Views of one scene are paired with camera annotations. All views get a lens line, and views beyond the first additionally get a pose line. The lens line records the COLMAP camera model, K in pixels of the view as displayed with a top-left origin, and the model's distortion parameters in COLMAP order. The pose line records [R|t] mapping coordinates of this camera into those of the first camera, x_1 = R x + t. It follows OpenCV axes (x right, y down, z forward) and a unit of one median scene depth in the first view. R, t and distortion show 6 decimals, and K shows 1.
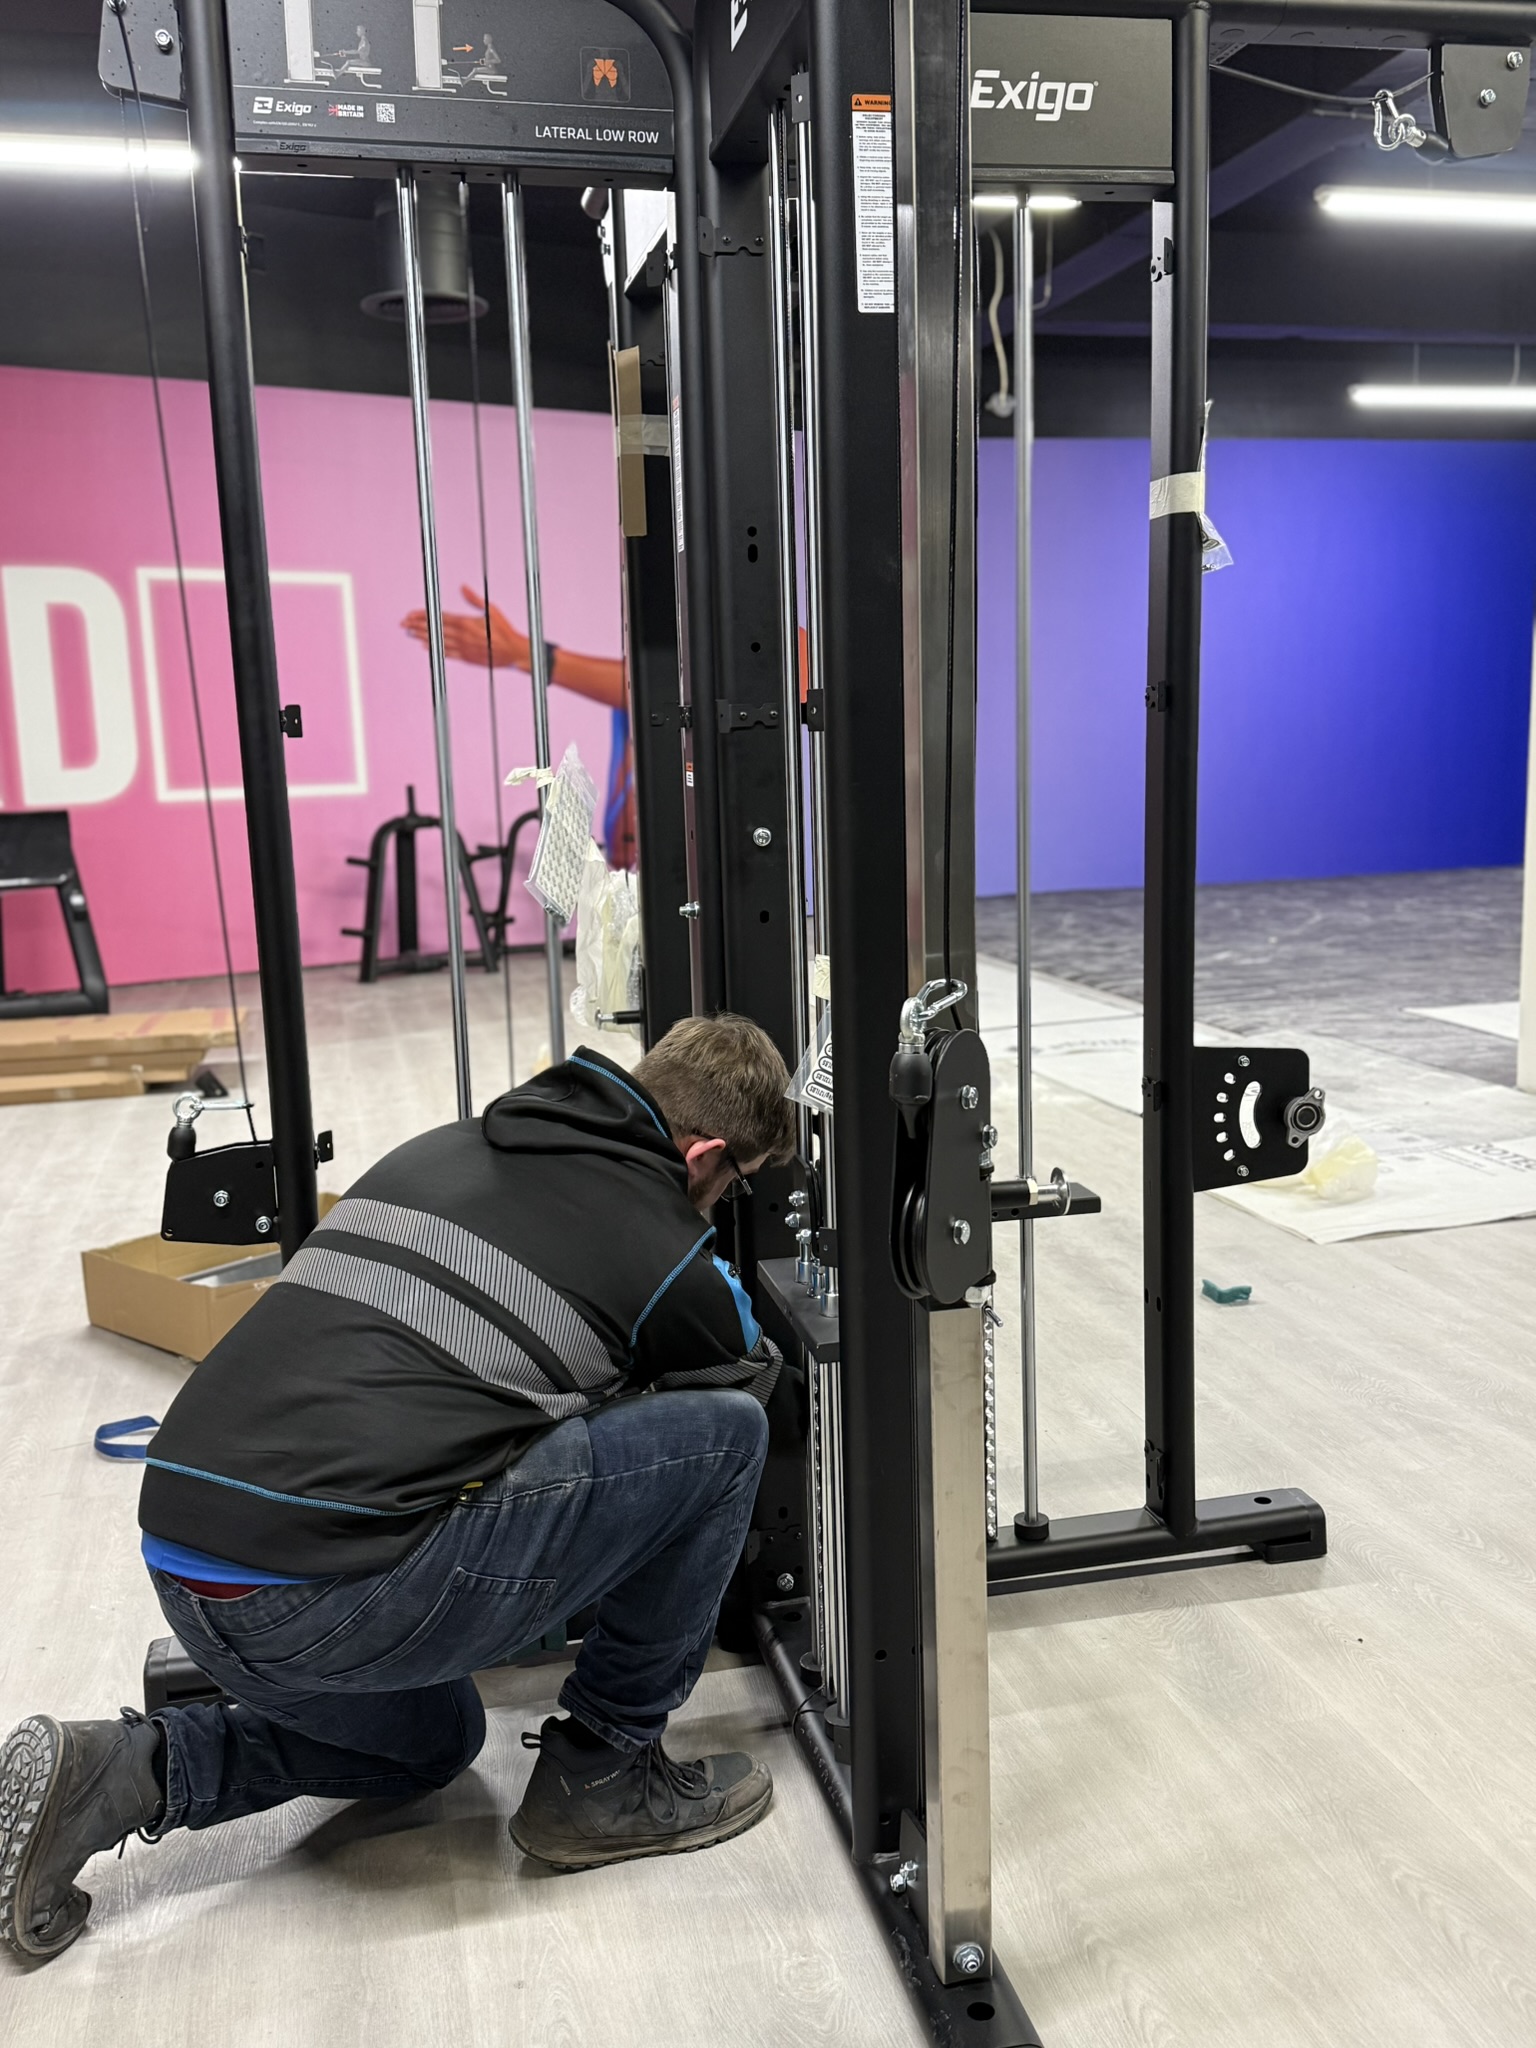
lens RADIAL K [[1777.7, 0, 803.8], [0, 1777.7, 1004.8], [0, 0, 1]] dist [0.150065, -0.229515]
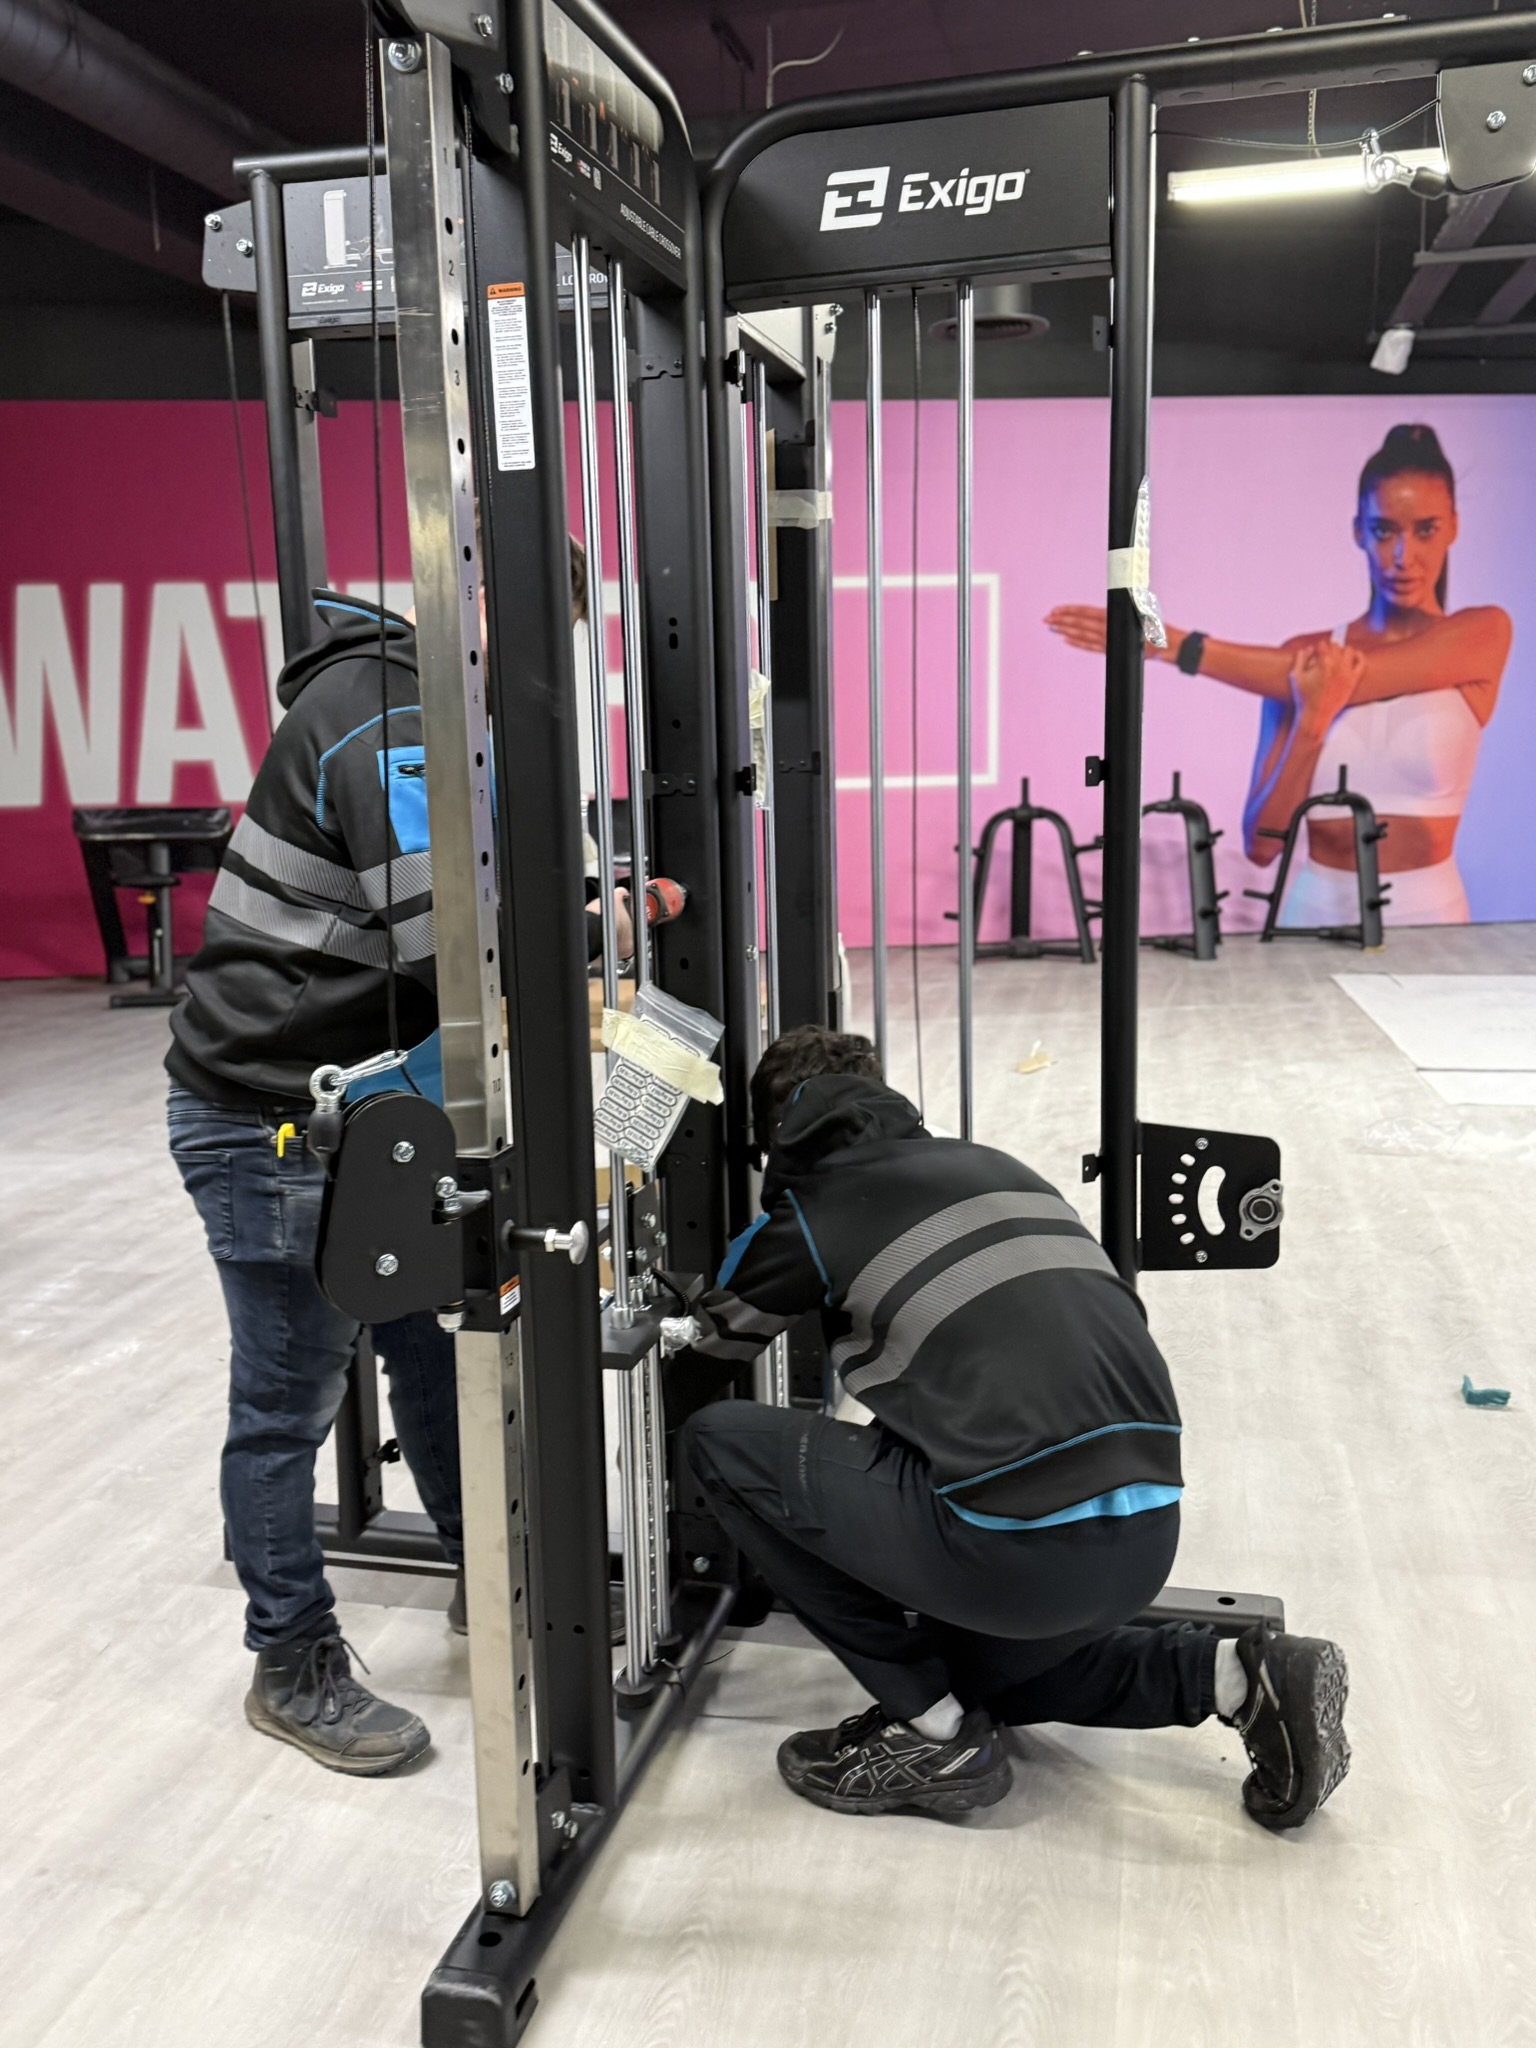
lens RADIAL K [[1782.0, 0, 766.3], [0, 1782.0, 1006.2], [0, 0, 1]] dist [0.157445, -0.274776]
pose [[0.888761, 0.084353, -0.450542, 0.402224], [-0.076539, 0.996432, 0.035572, -0.050937], [0.451935, 0.002869, 0.892046, 0.022532]]
